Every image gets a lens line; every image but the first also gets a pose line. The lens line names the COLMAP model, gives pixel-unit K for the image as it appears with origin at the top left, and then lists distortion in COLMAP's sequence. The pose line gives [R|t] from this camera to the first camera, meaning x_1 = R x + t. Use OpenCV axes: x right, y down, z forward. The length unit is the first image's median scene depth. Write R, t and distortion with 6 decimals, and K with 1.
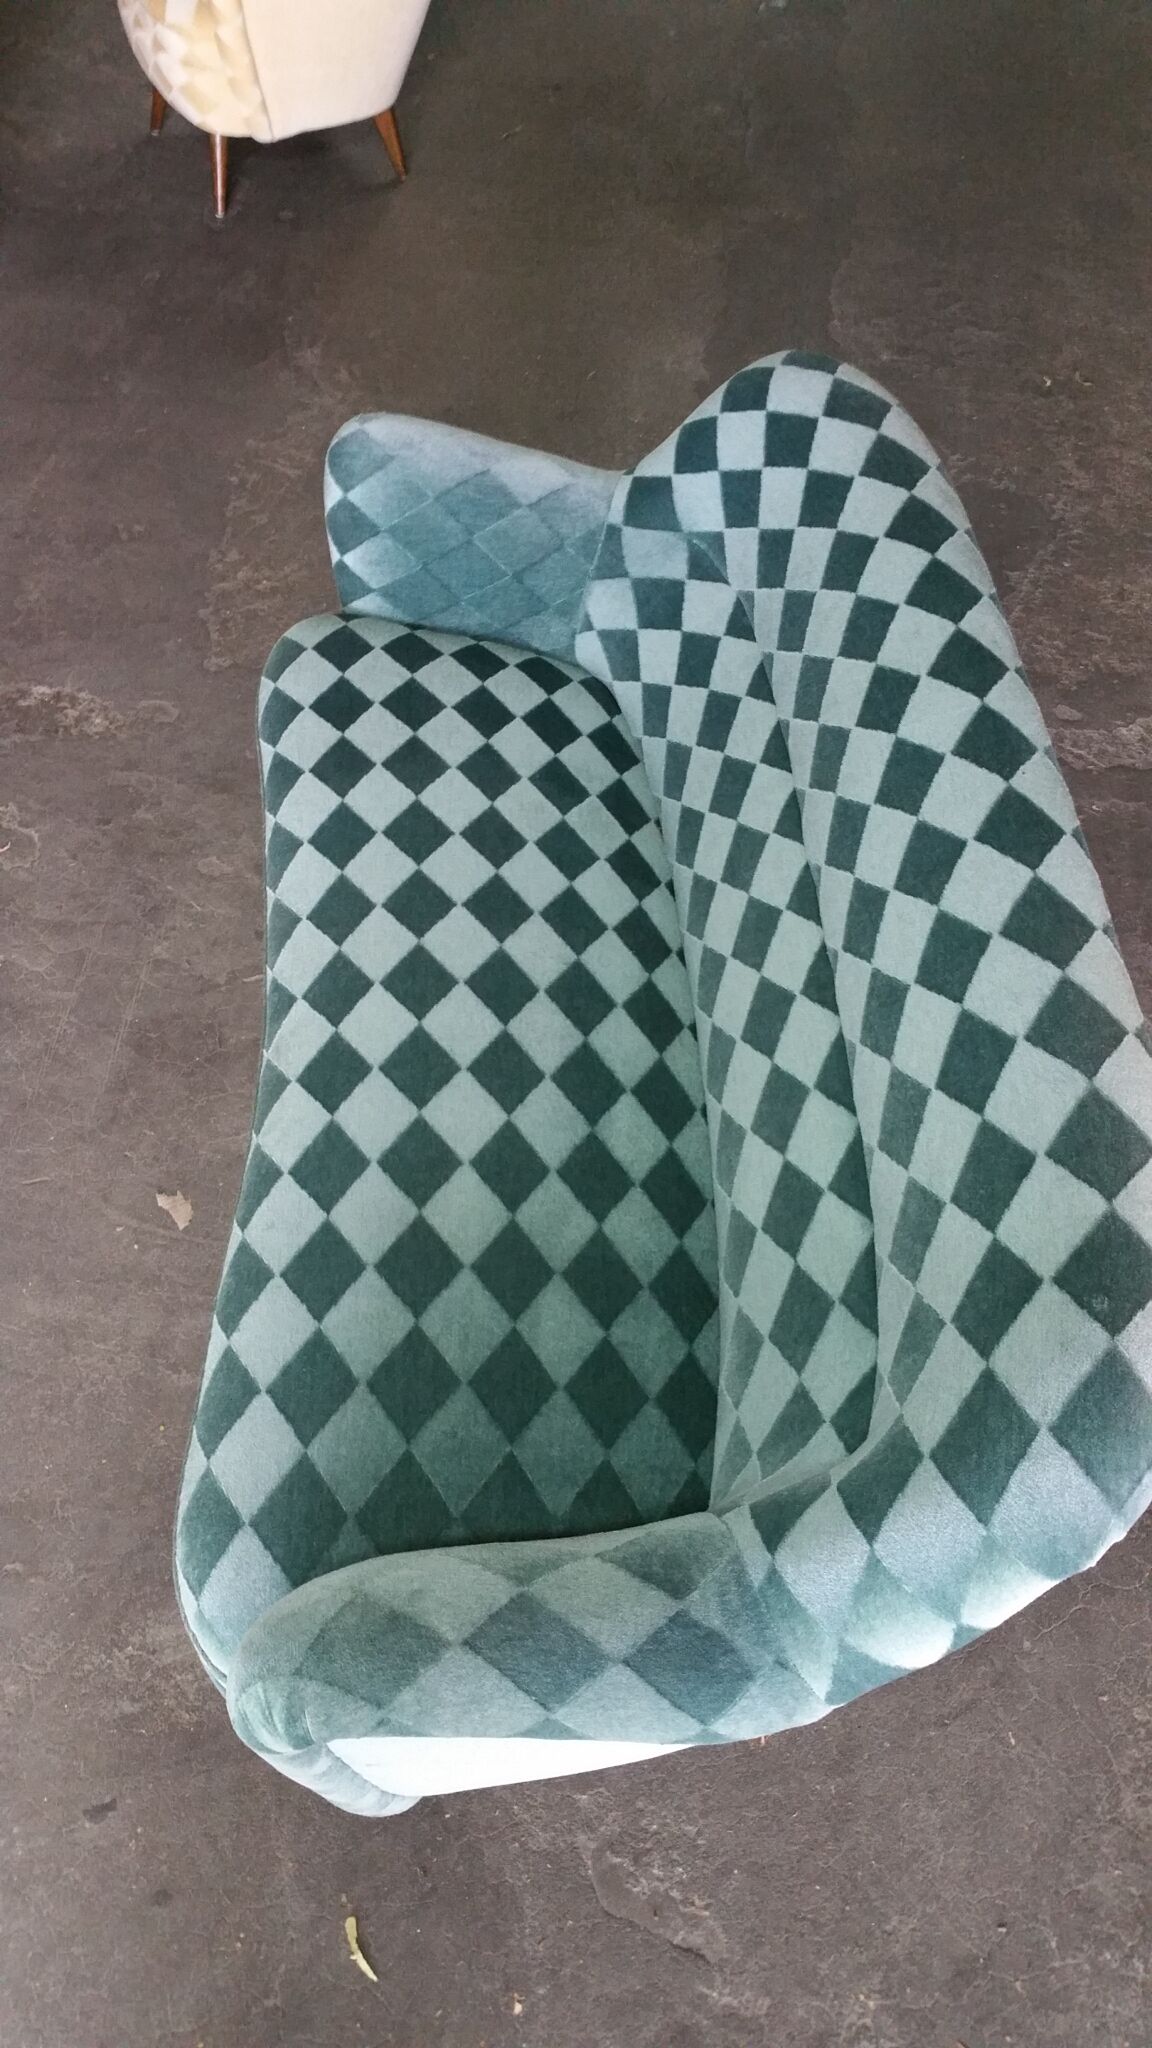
lens RADIAL K [[1679.8, 0, 576.0], [0, 1679.8, 1024.0], [0, 0, 1]] dist [0.137078, -0.279888]
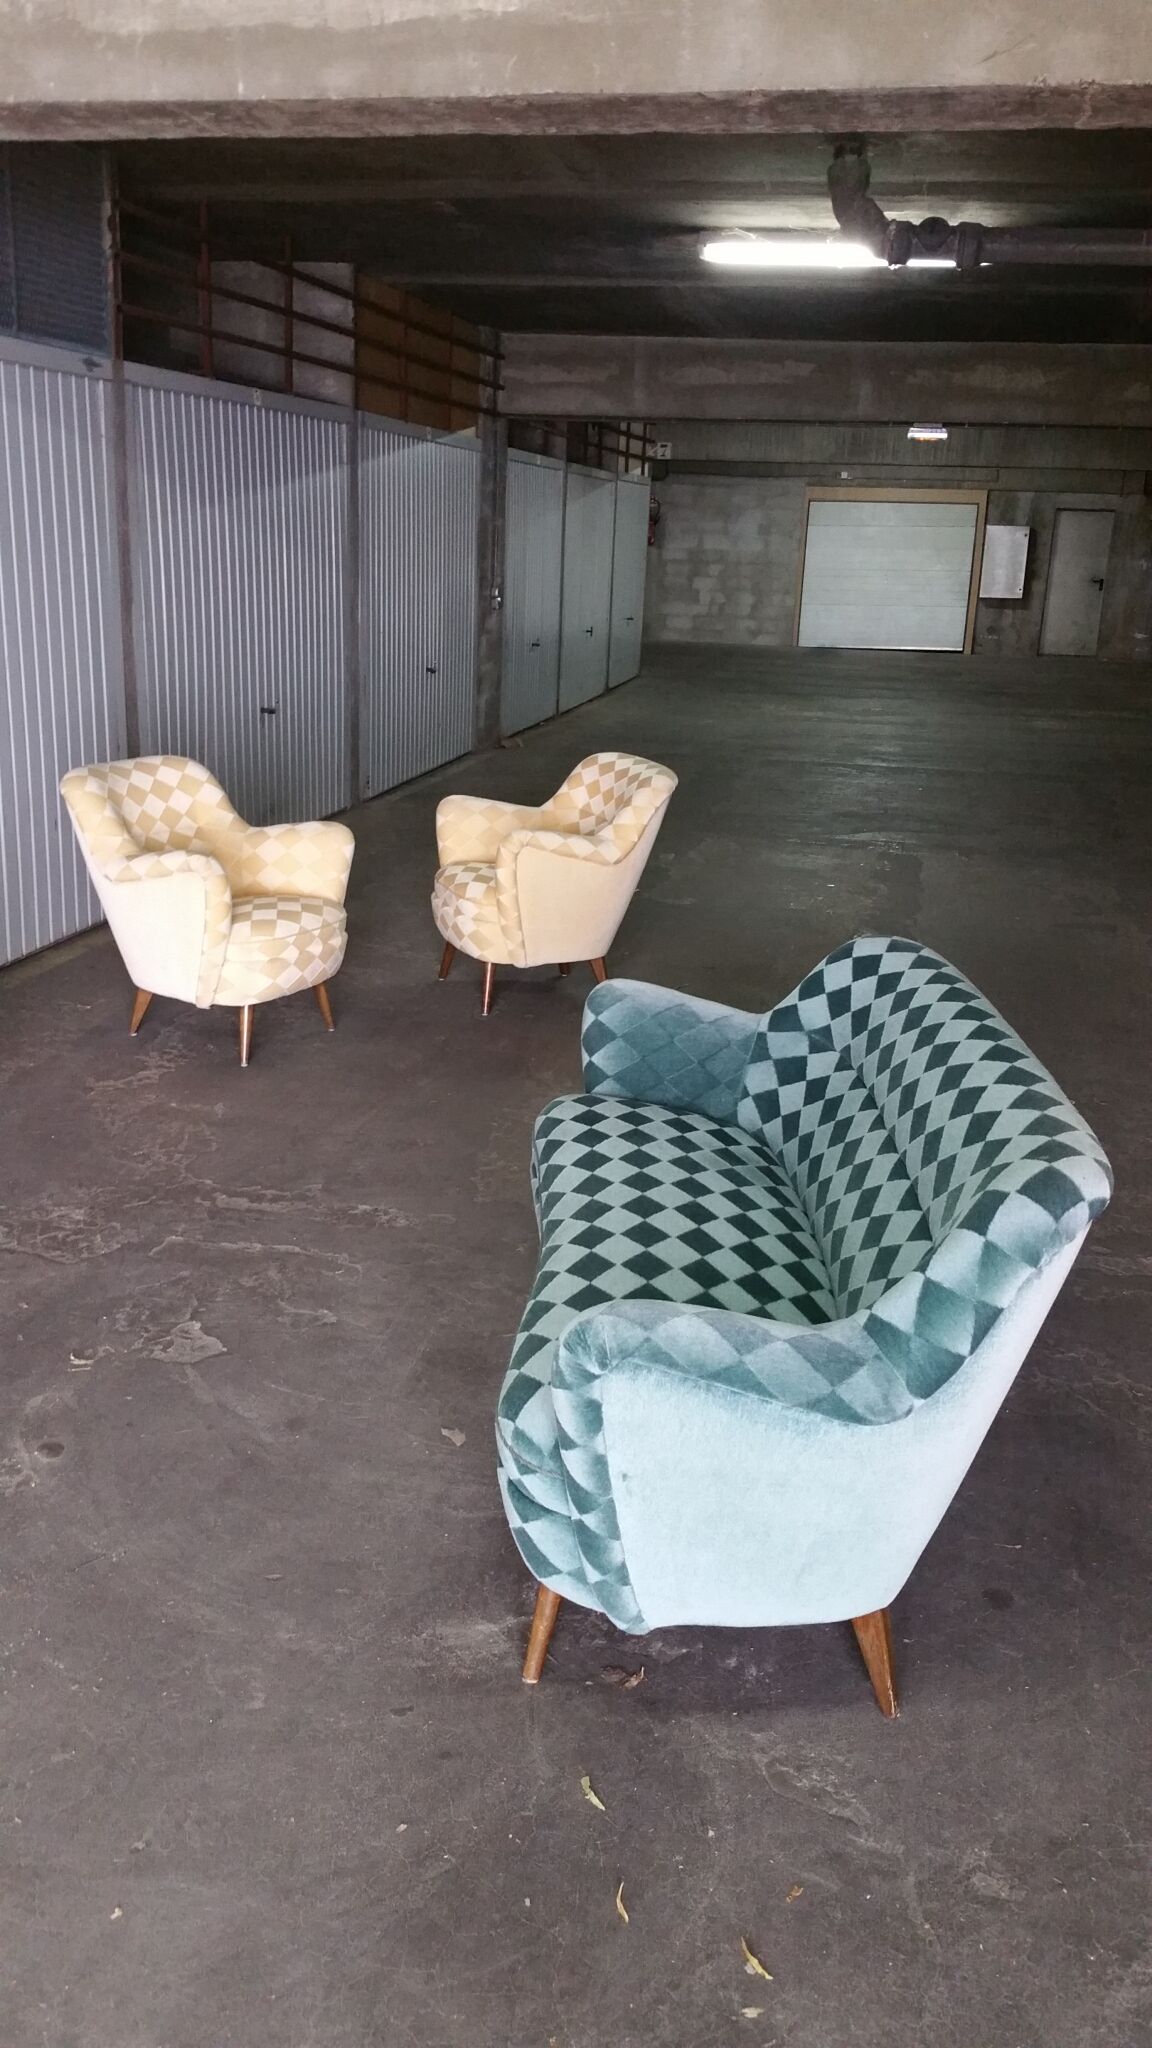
lens RADIAL K [[1679.8, 0, 576.0], [0, 1679.8, 1024.0], [0, 0, 1]] dist [0.137078, -0.279888]
pose [[0.996888, 0.004215, -0.078714, -0.027894], [-0.047629, 0.827880, -0.558879, 0.603776], [0.062810, 0.560889, 0.825505, -0.338056]]
